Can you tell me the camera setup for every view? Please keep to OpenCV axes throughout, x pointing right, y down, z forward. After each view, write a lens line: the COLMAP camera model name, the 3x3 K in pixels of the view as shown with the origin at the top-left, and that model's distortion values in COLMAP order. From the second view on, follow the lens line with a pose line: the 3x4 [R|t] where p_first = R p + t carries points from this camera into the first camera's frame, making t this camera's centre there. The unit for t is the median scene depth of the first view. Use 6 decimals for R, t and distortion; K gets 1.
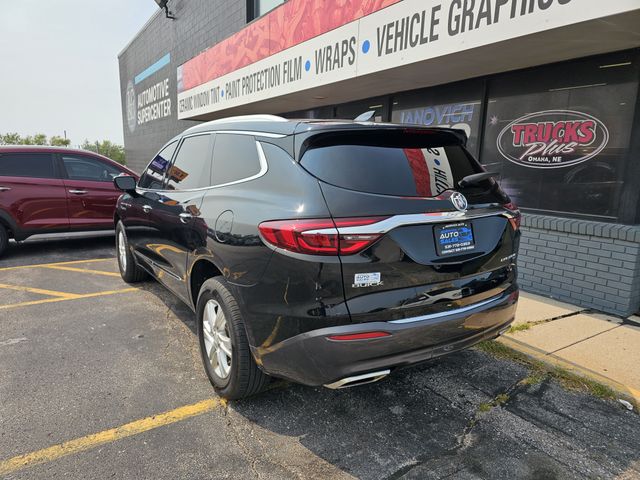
lens RADIAL K [[432.5, 0, 312.5], [0, 432.5, 247.4], [0, 0, 1]] dist [0.051782, -0.047476]
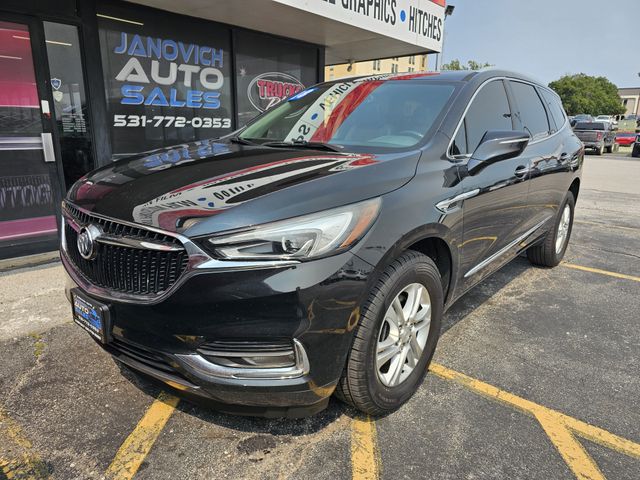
lens RADIAL K [[432.5, 0, 321.3], [0, 432.5, 242.4], [0, 0, 1]] dist [0.051782, -0.047476]
pose [[-0.285551, -0.265777, 0.920773, -0.864350], [0.162923, 0.933329, 0.319927, -0.236924], [-0.944413, 0.241371, -0.223211, 1.315486]]
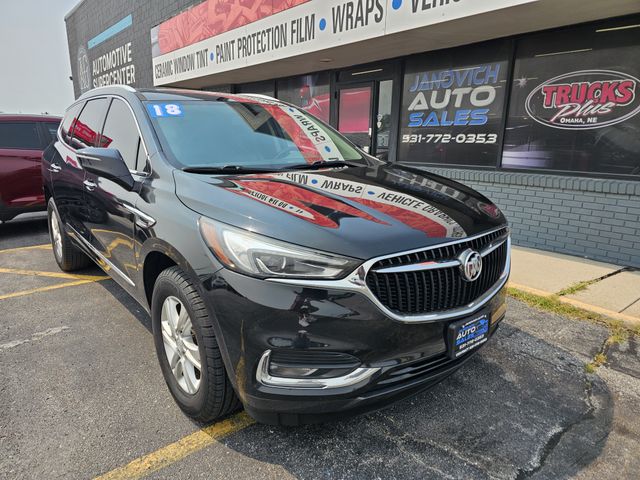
lens RADIAL K [[432.5, 0, 314.8], [0, 432.5, 242.3], [0, 0, 1]] dist [0.051782, -0.047476]
pose [[0.993961, -0.038382, 0.102799, -0.189083], [0.033185, 0.998106, 0.051800, 0.005116], [-0.104592, -0.048076, 0.993353, 0.055443]]
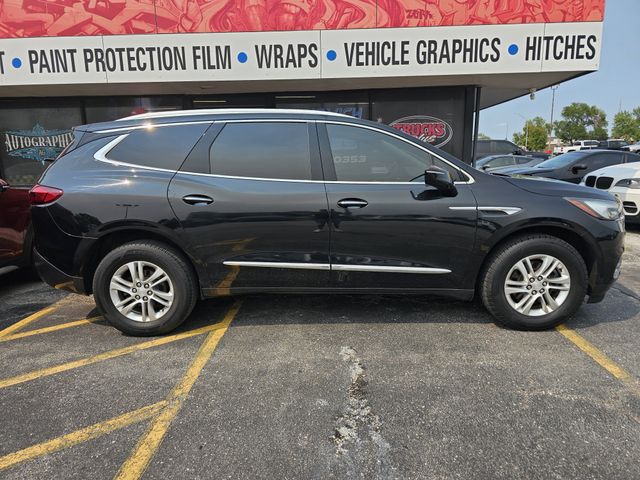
lens RADIAL K [[432.5, 0, 321.9], [0, 432.5, 245.1], [0, 0, 1]] dist [0.051782, -0.047476]
pose [[0.554018, -0.194568, 0.809449, -1.083998], [0.191290, 0.976042, 0.103686, -0.077962], [-0.810229, 0.097396, 0.577964, 0.400707]]
